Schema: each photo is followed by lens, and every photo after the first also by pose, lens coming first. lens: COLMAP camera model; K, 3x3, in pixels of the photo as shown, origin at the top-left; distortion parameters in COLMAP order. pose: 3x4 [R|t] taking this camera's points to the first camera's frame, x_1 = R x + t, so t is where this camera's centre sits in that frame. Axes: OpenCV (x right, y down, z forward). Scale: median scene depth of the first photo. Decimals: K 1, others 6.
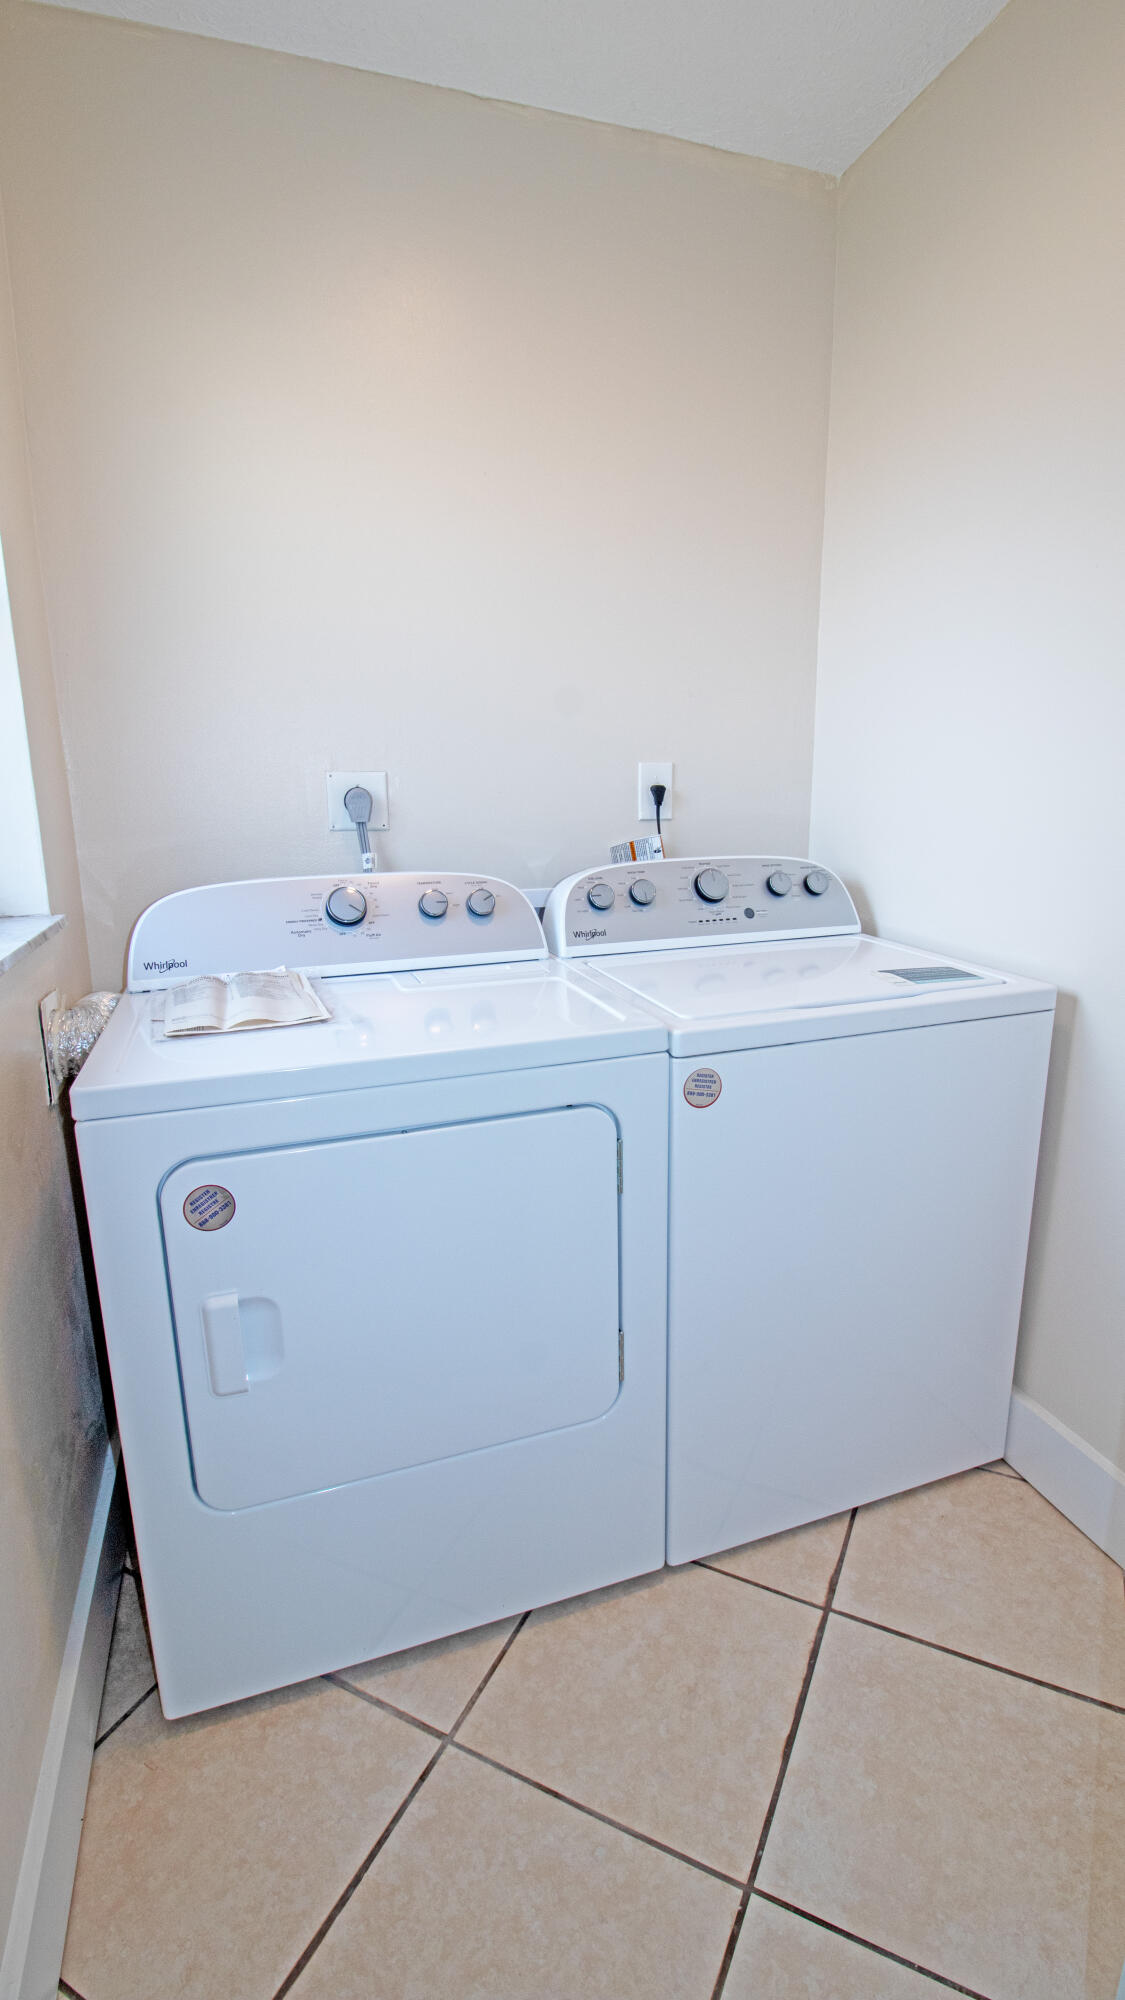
lens RADIAL K [[937.3, 0, 587.8], [0, 937.3, 990.1], [0, 0, 1]] dist [0.002414, -0.013286]
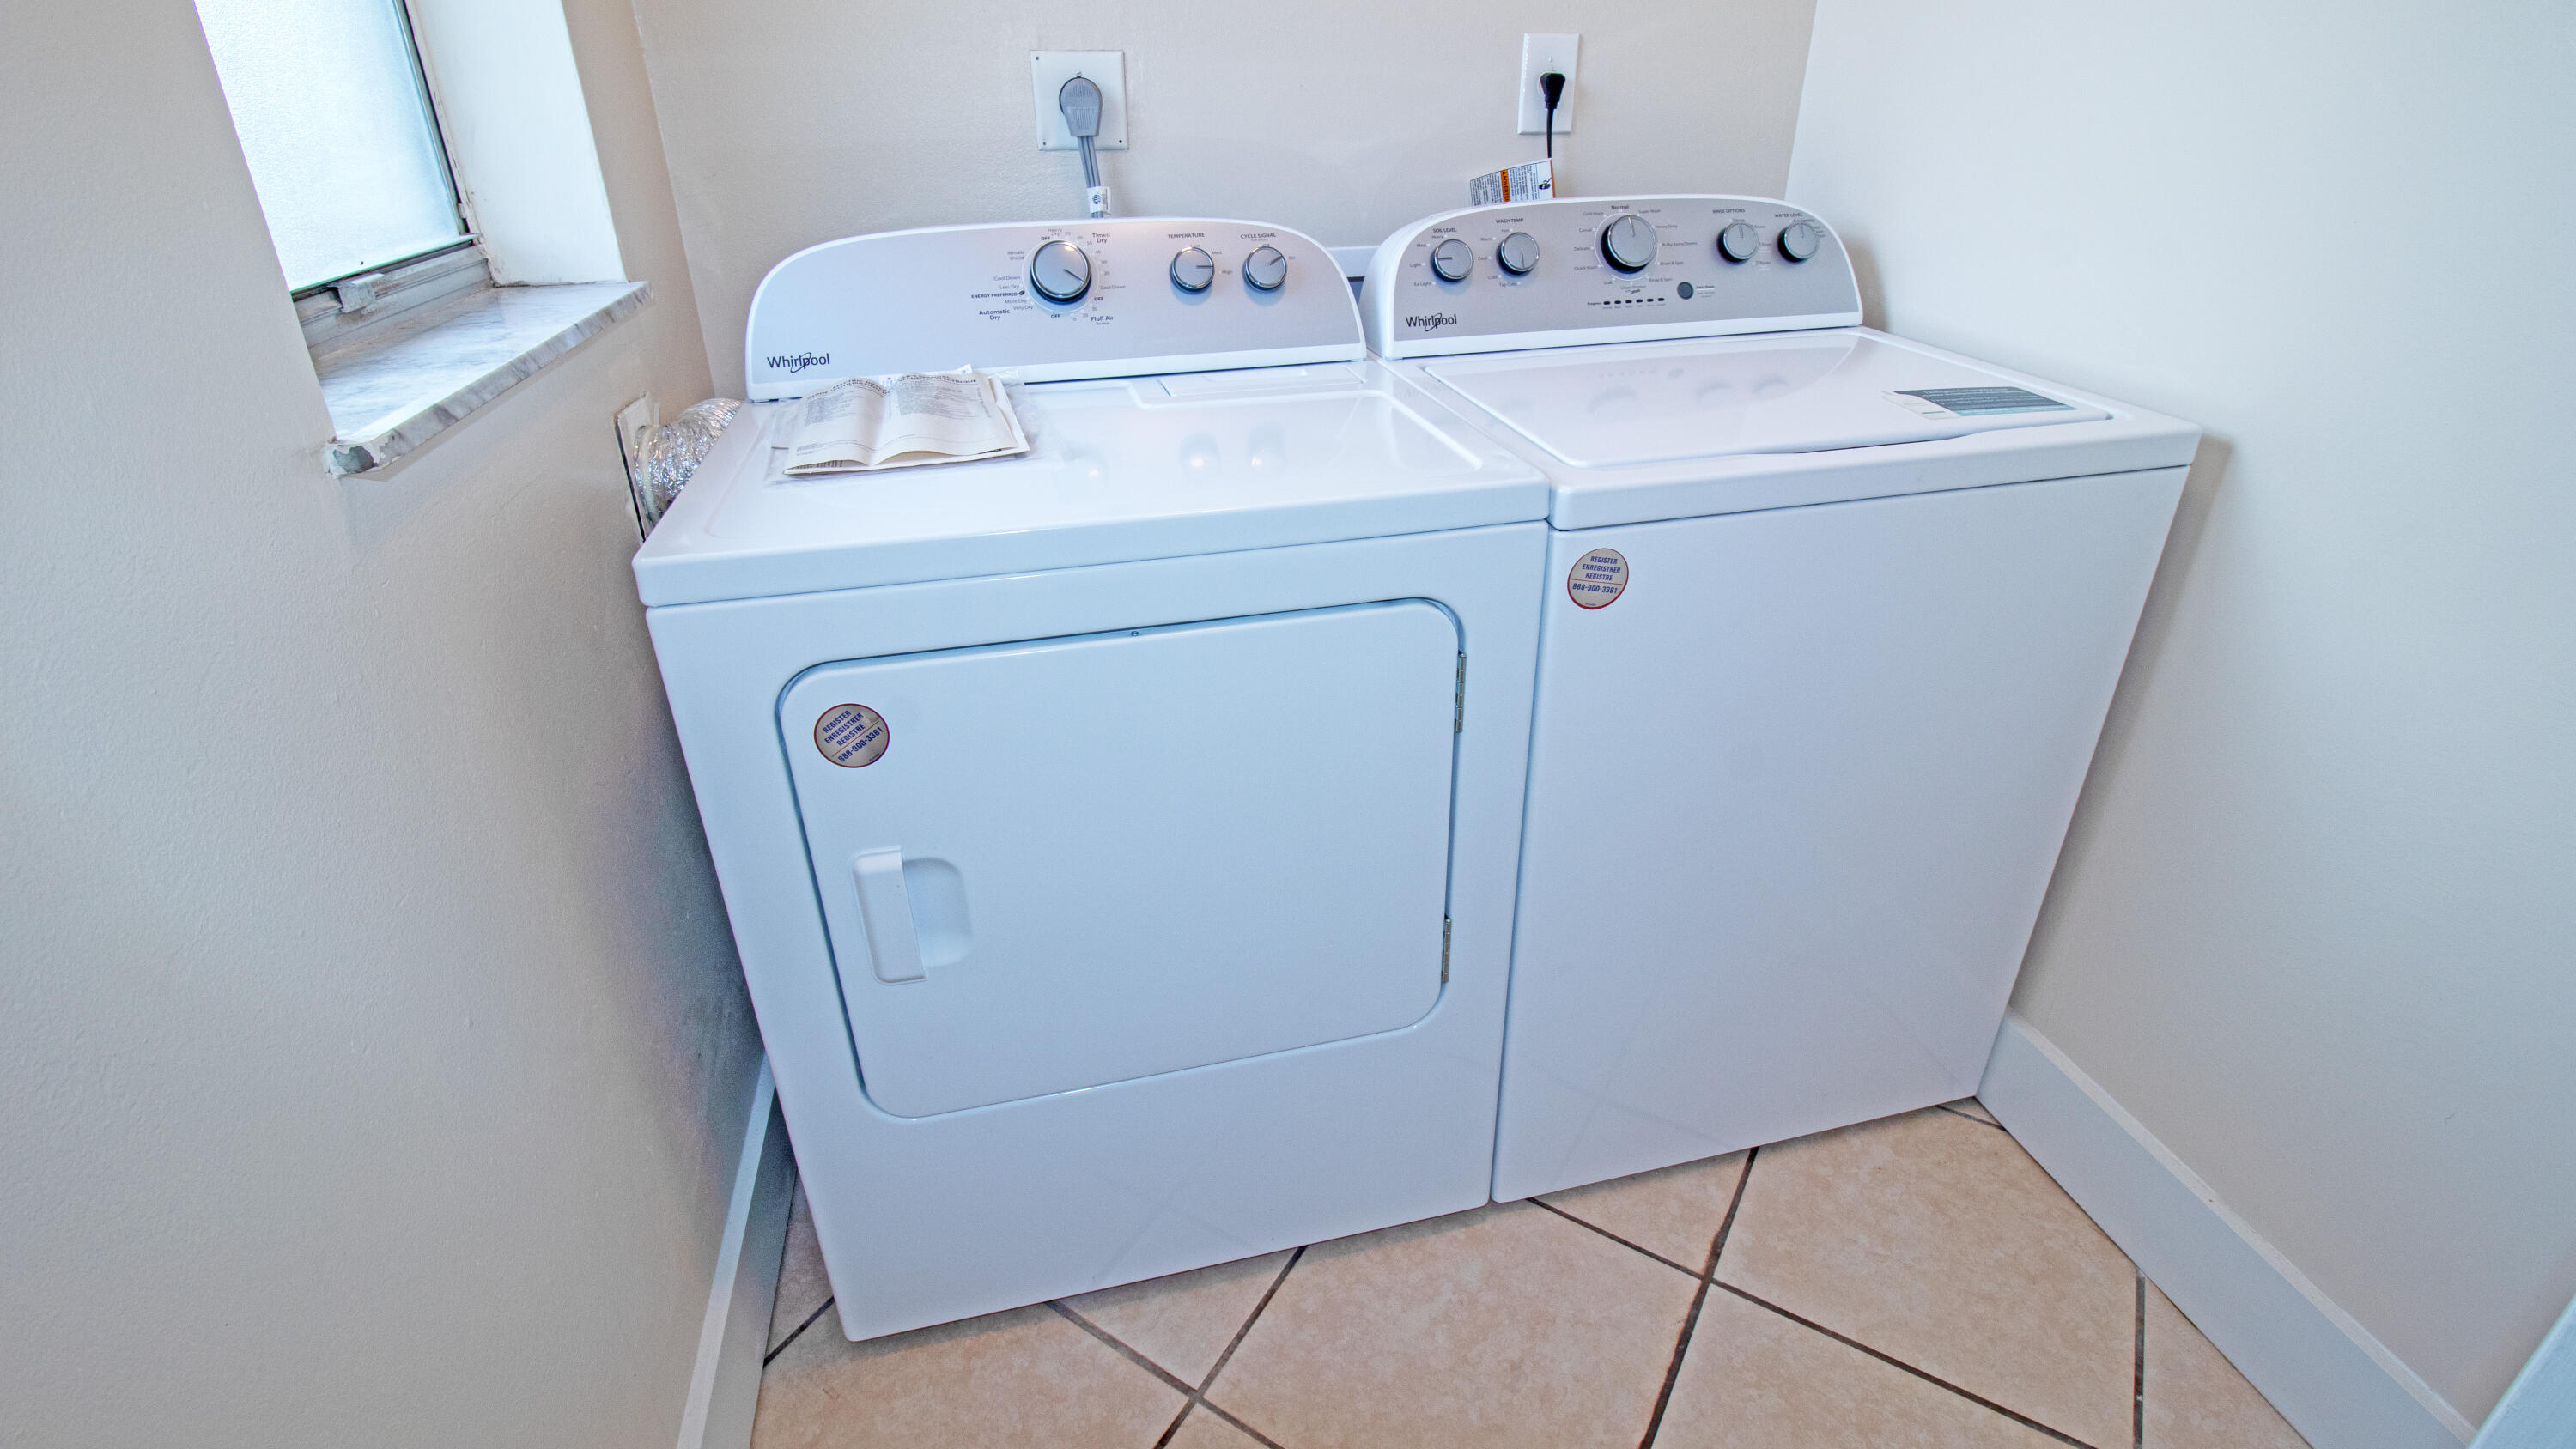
lens RADIAL K [[1207.1, 0, 1278.9], [0, 1207.1, 689.9], [0, 0, 1]] dist [0.002414, -0.013286]
pose [[0.993220, 0.048153, -0.105812, -0.002523], [-0.021205, 0.969952, 0.242370, -0.016182], [0.114303, -0.238483, 0.964396, 0.156453]]
